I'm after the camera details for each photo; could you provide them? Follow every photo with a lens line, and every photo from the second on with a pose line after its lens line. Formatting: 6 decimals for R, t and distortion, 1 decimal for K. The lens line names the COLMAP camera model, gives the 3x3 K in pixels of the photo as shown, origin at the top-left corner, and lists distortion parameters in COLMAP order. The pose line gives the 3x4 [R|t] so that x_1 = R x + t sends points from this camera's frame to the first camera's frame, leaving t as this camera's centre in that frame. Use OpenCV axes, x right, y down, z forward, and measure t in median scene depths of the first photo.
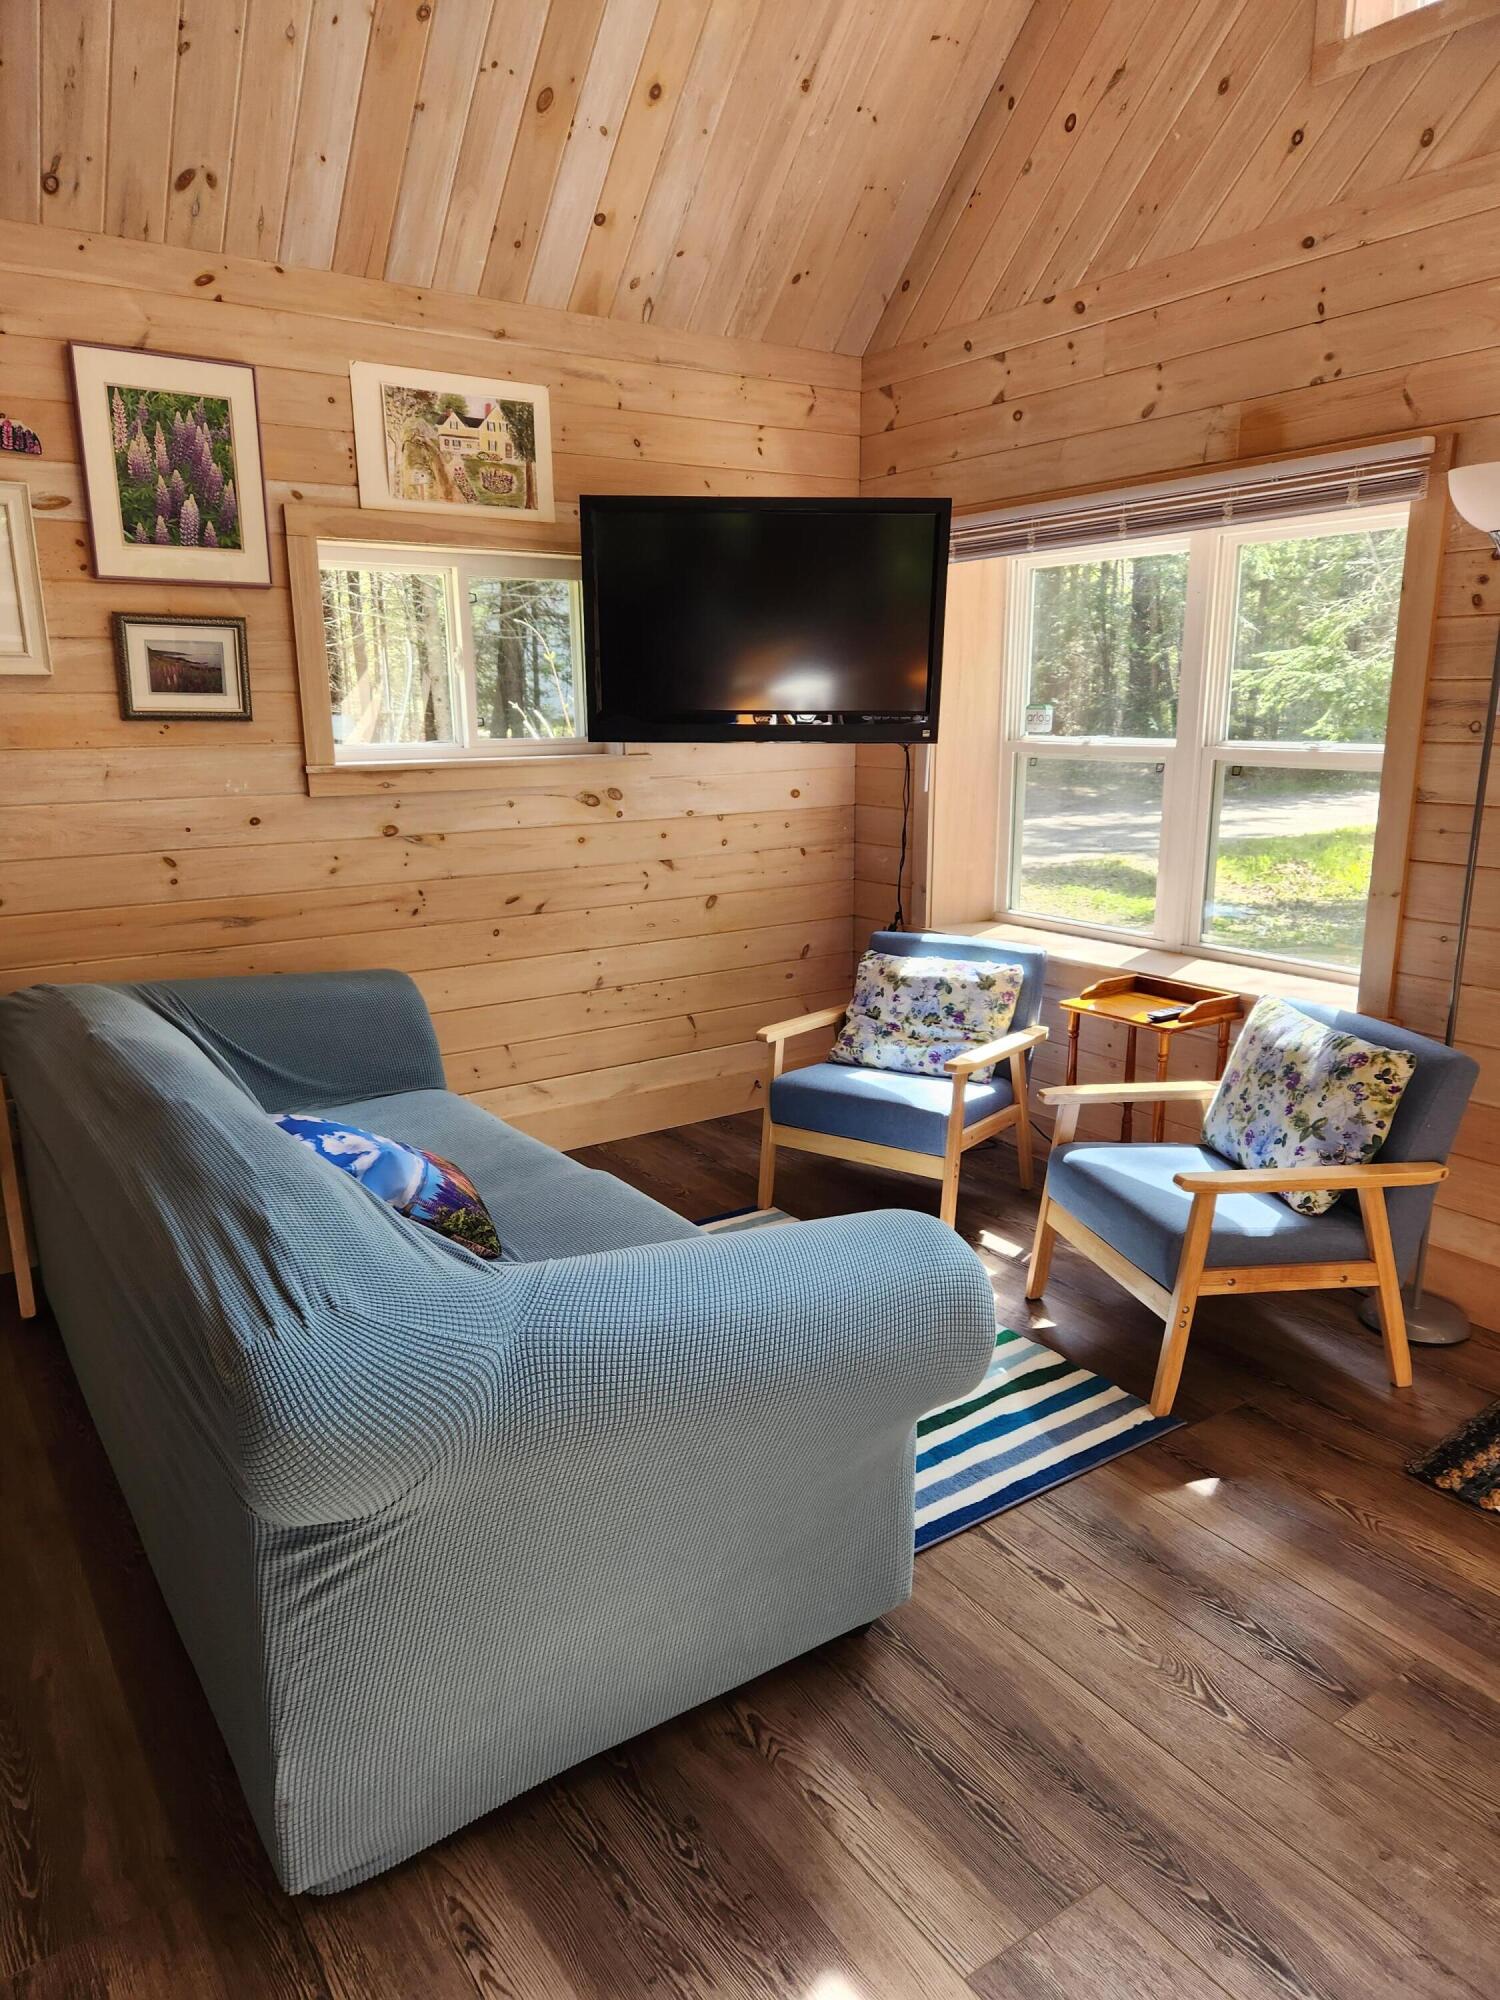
lens RADIAL K [[1343.6, 0, 751.9], [0, 1343.6, 1017.2], [0, 0, 1]] dist [0.060102, -0.046538]
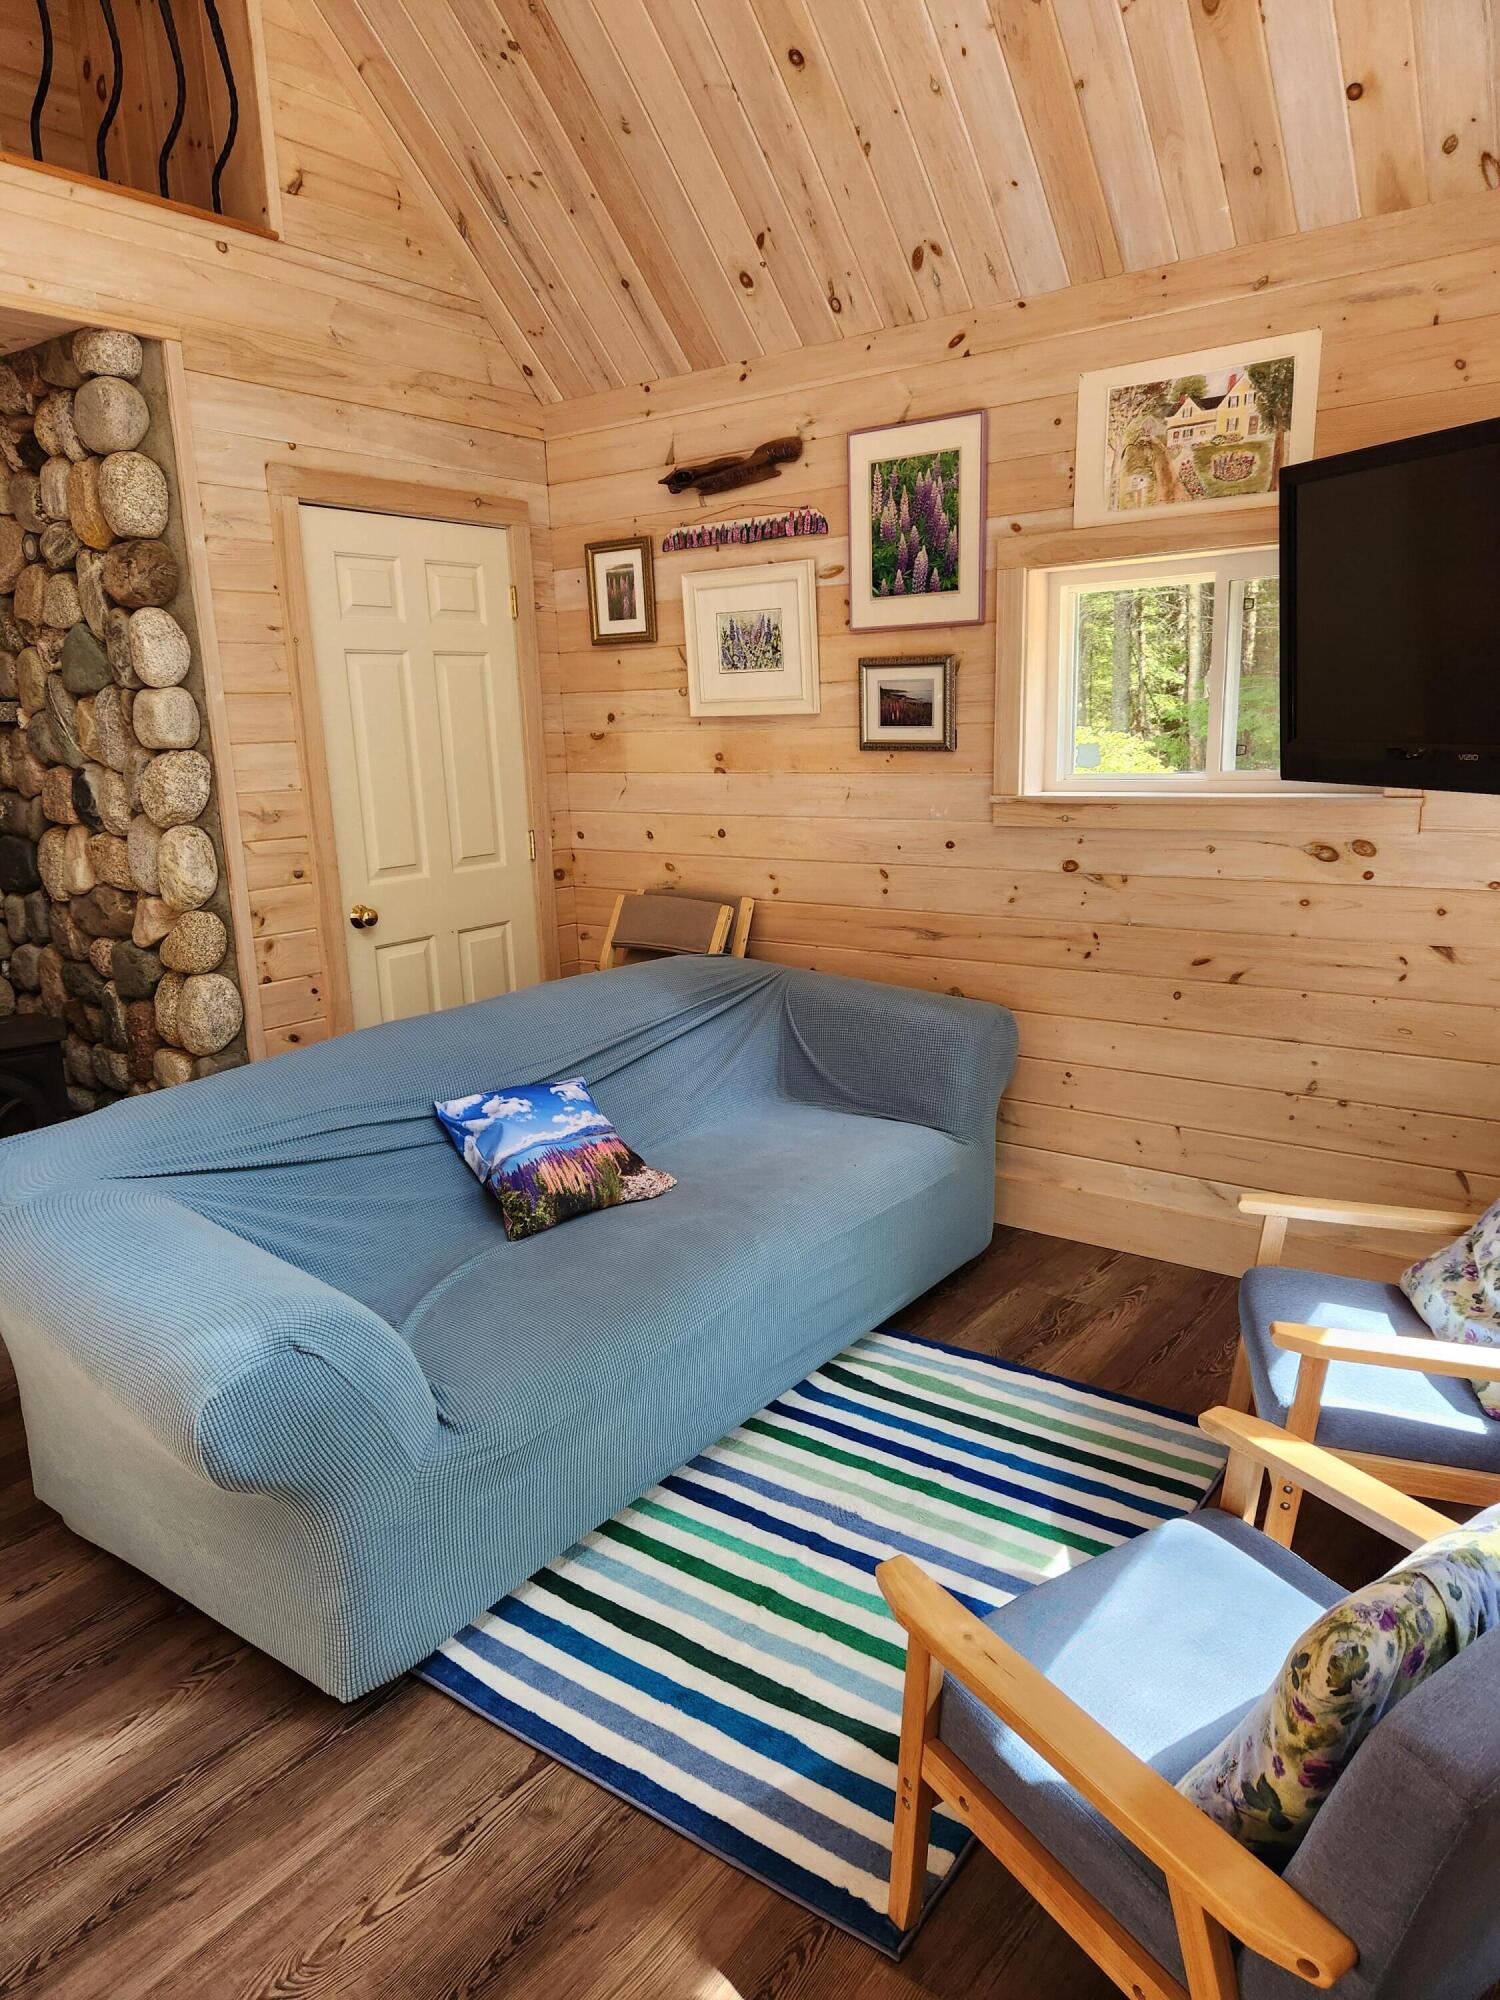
lens RADIAL K [[1343.6, 0, 752.4], [0, 1343.6, 1009.1], [0, 0, 1]] dist [0.060102, -0.046538]
pose [[0.326198, 0.207537, -0.922238, 0.583572], [-0.189236, 0.970190, 0.151395, -0.149838], [0.926166, 0.125136, 0.355748, 0.495718]]
